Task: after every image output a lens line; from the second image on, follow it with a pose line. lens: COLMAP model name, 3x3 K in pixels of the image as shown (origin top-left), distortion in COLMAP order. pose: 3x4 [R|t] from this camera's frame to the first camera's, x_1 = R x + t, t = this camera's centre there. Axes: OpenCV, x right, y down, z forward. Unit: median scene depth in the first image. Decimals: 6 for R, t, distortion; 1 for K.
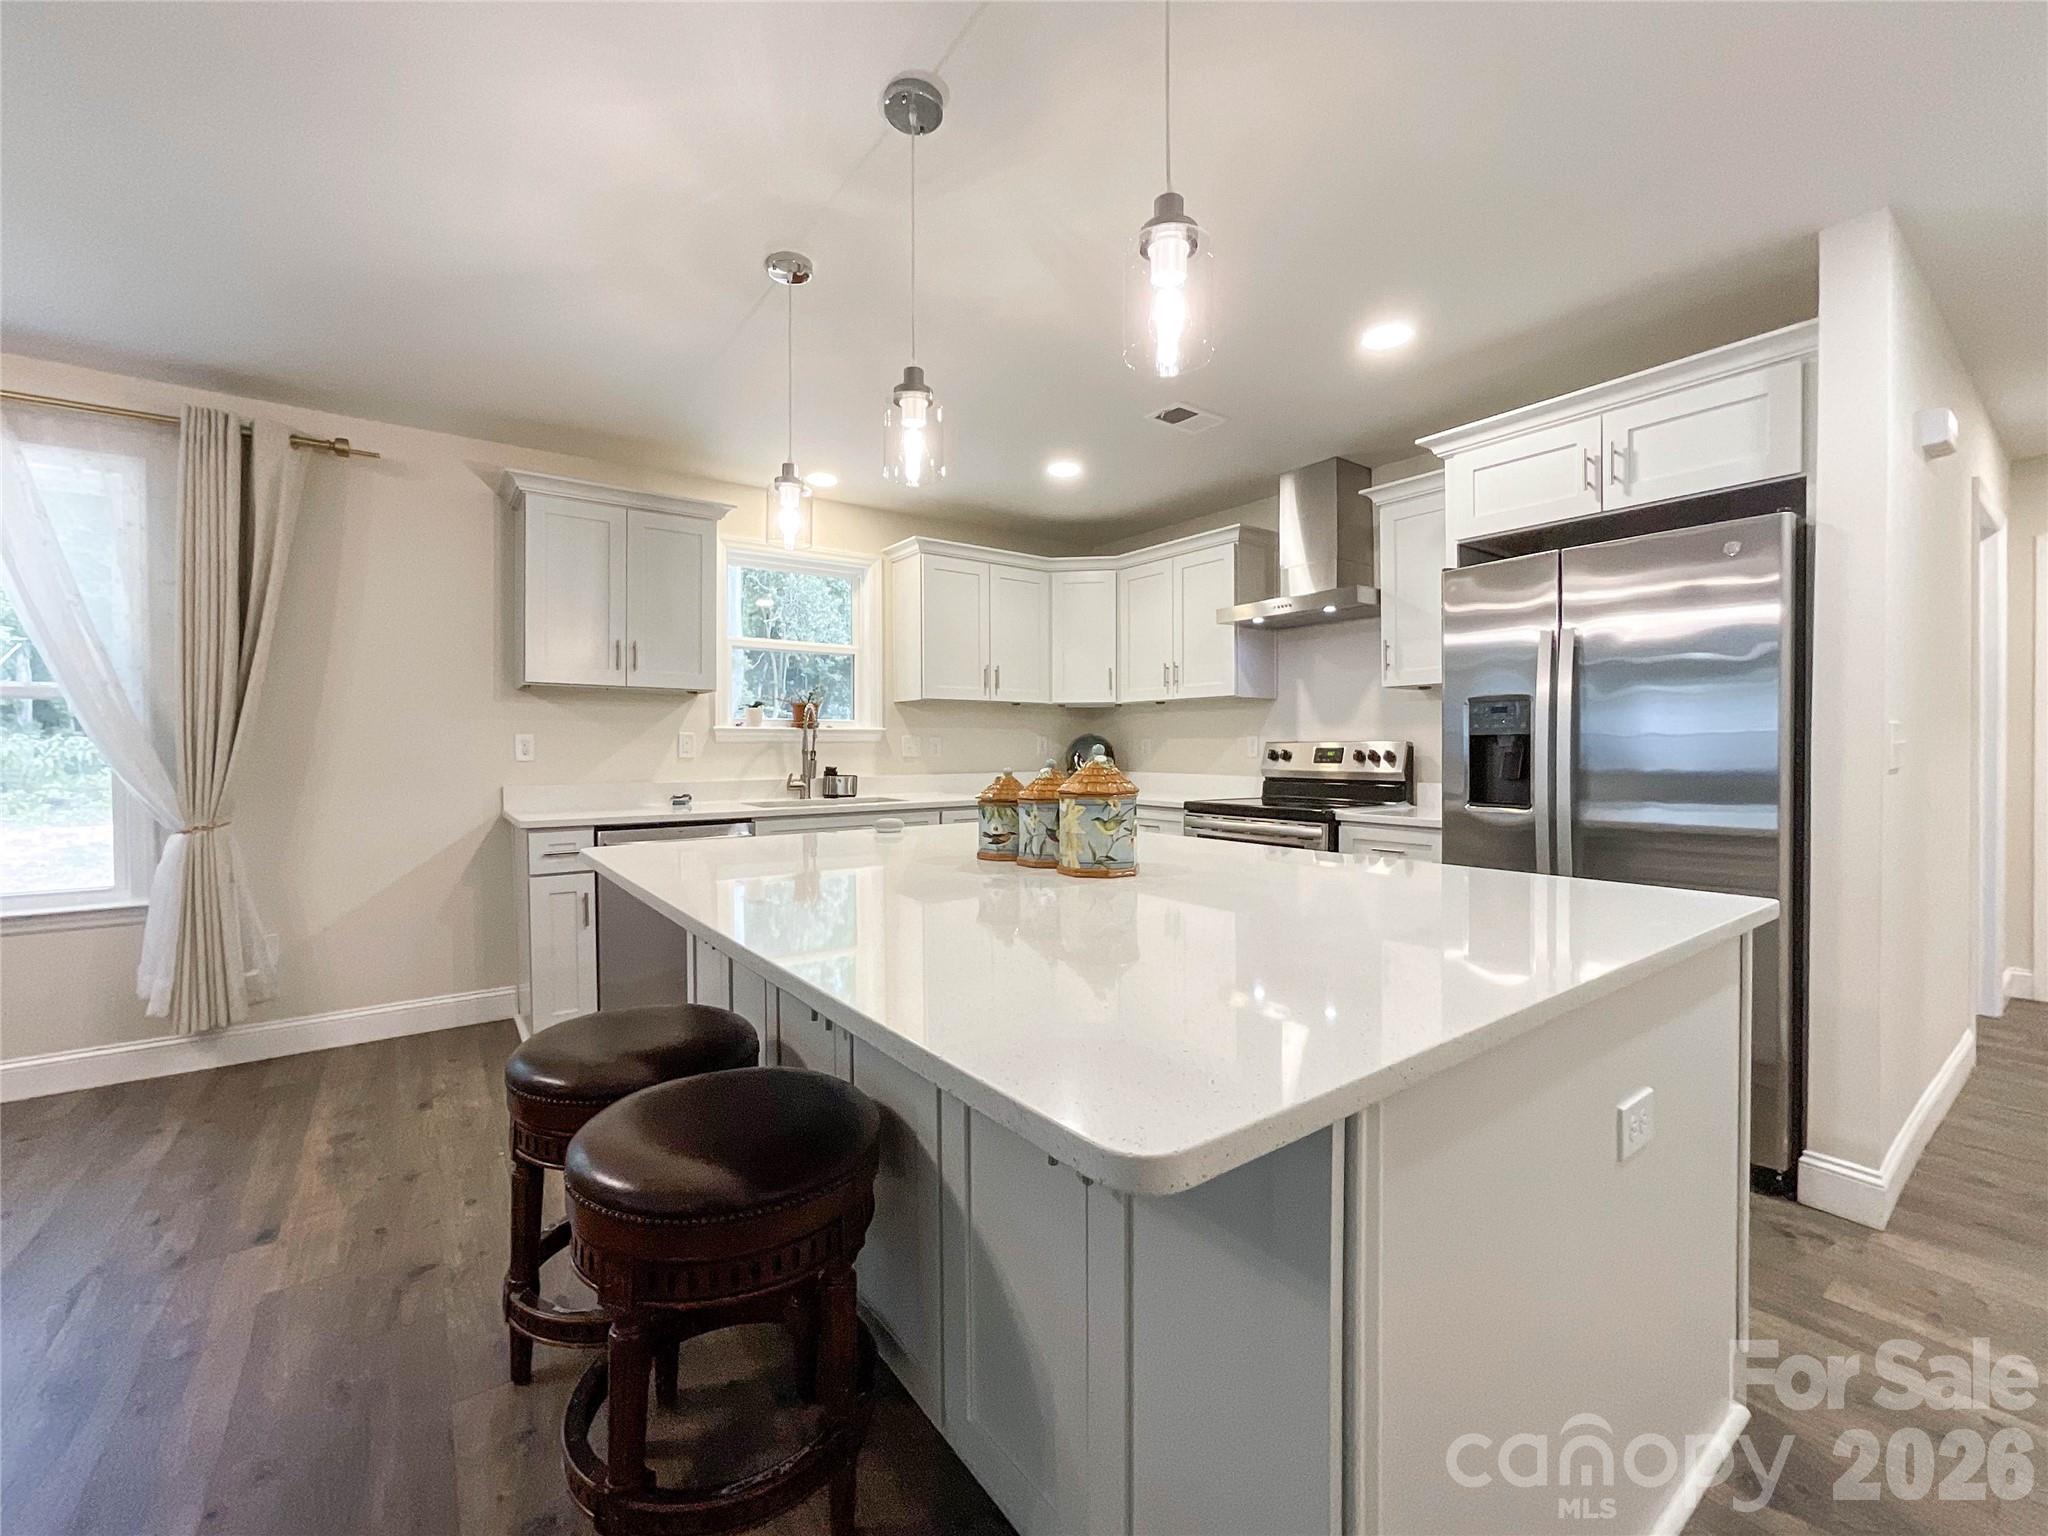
lens RADIAL K [[854.3, 0, 1033.1], [0, 854.3, 756.2], [0, 0, 1]] dist [-0.008934, 0.001731]
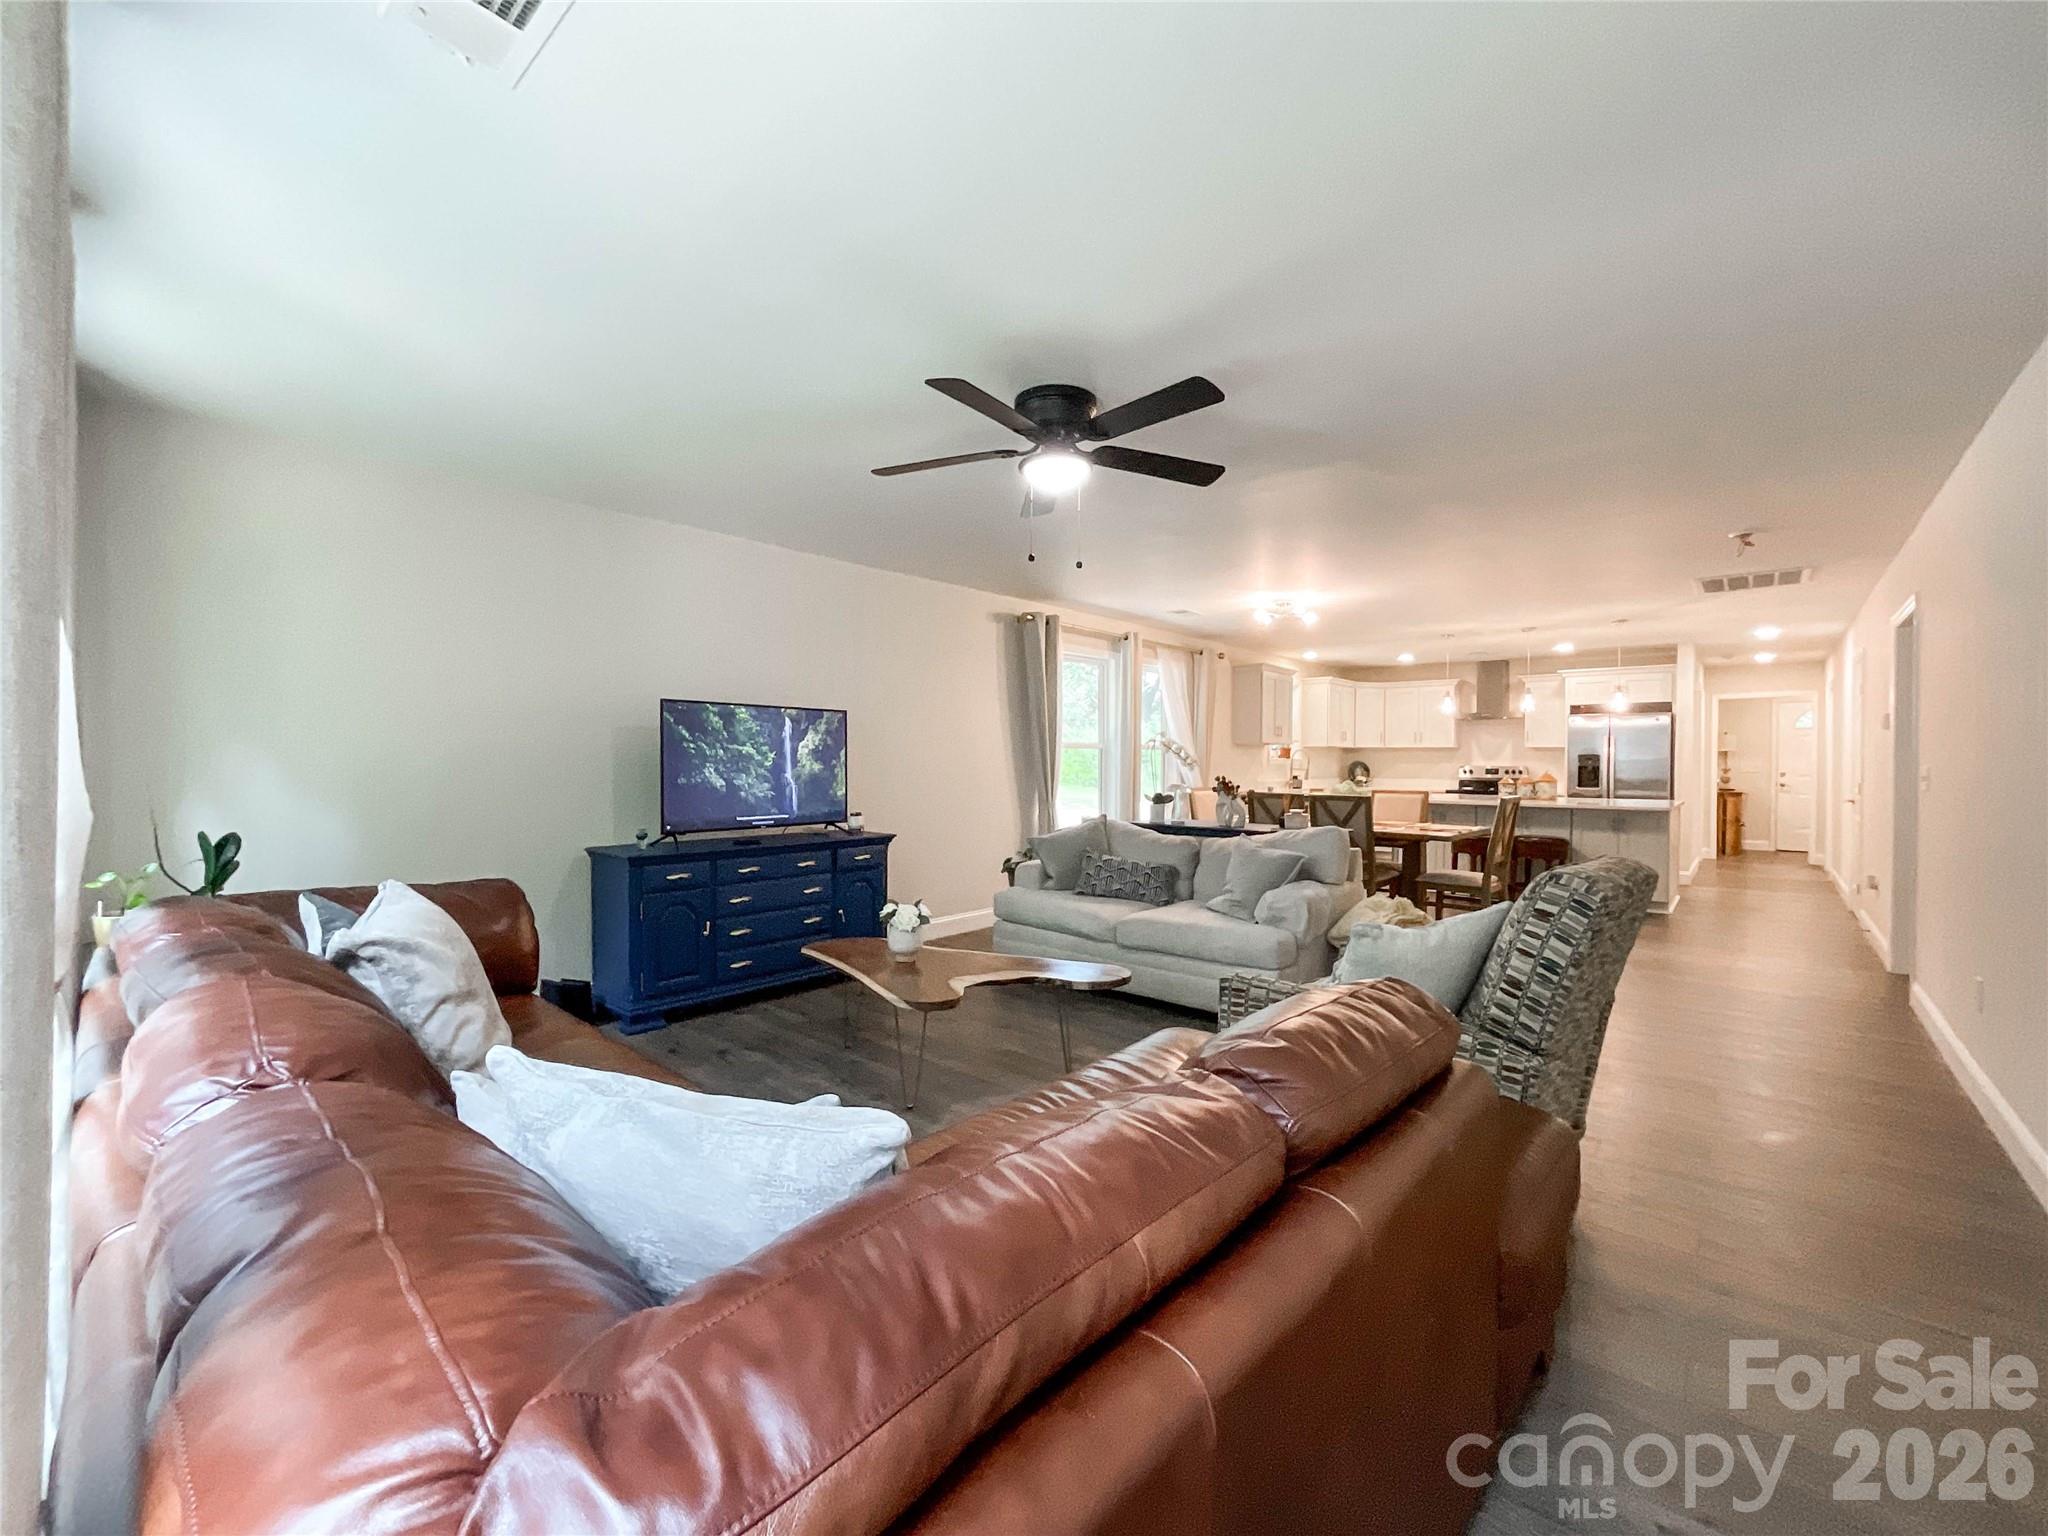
lens RADIAL K [[854.3, 0, 1036.4], [0, 854.3, 764.1], [0, 0, 1]] dist [-0.008934, 0.001731]
pose [[0.978746, 0.013552, 0.204626, -1.506916], [-0.012716, 0.999905, -0.005398, 0.008043], [-0.204680, 0.002681, 0.978825, -1.221110]]
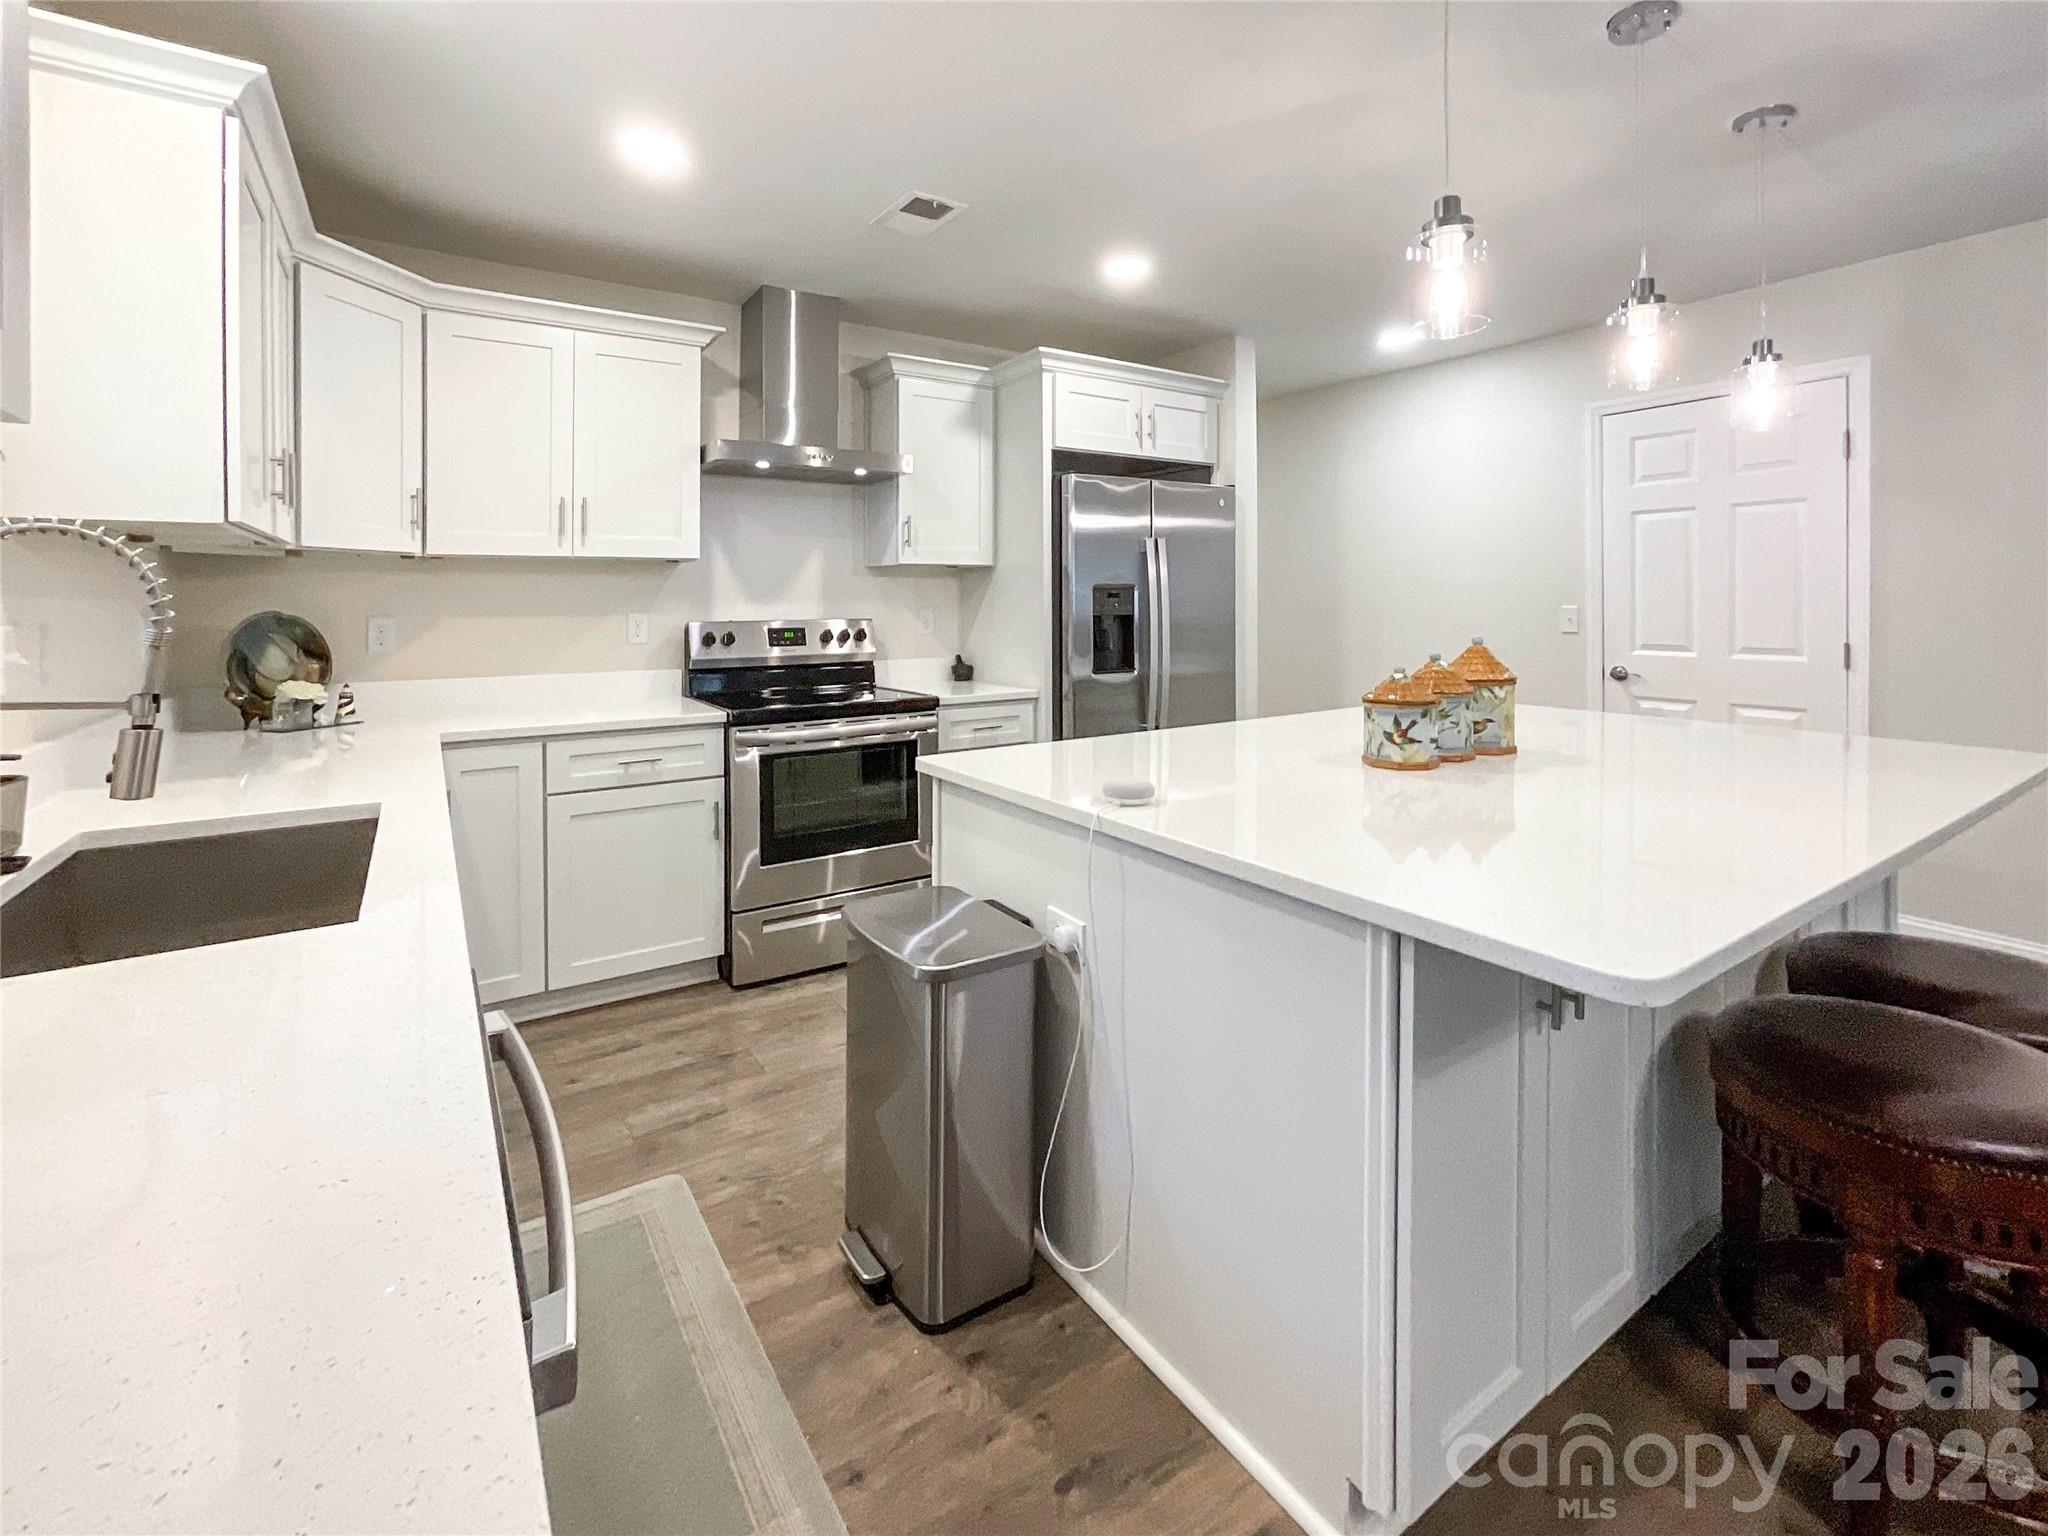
lens RADIAL K [[889.4, 0, 1006.9], [0, 889.4, 606.1], [0, 0, 1]] dist [-0.013273, 0.000503]
pose [[0.078454, -0.002517, 0.996915, -0.512883], [0.018289, 0.999832, 0.001085, -0.028232], [-0.996750, 0.018147, 0.078486, 0.701073]]
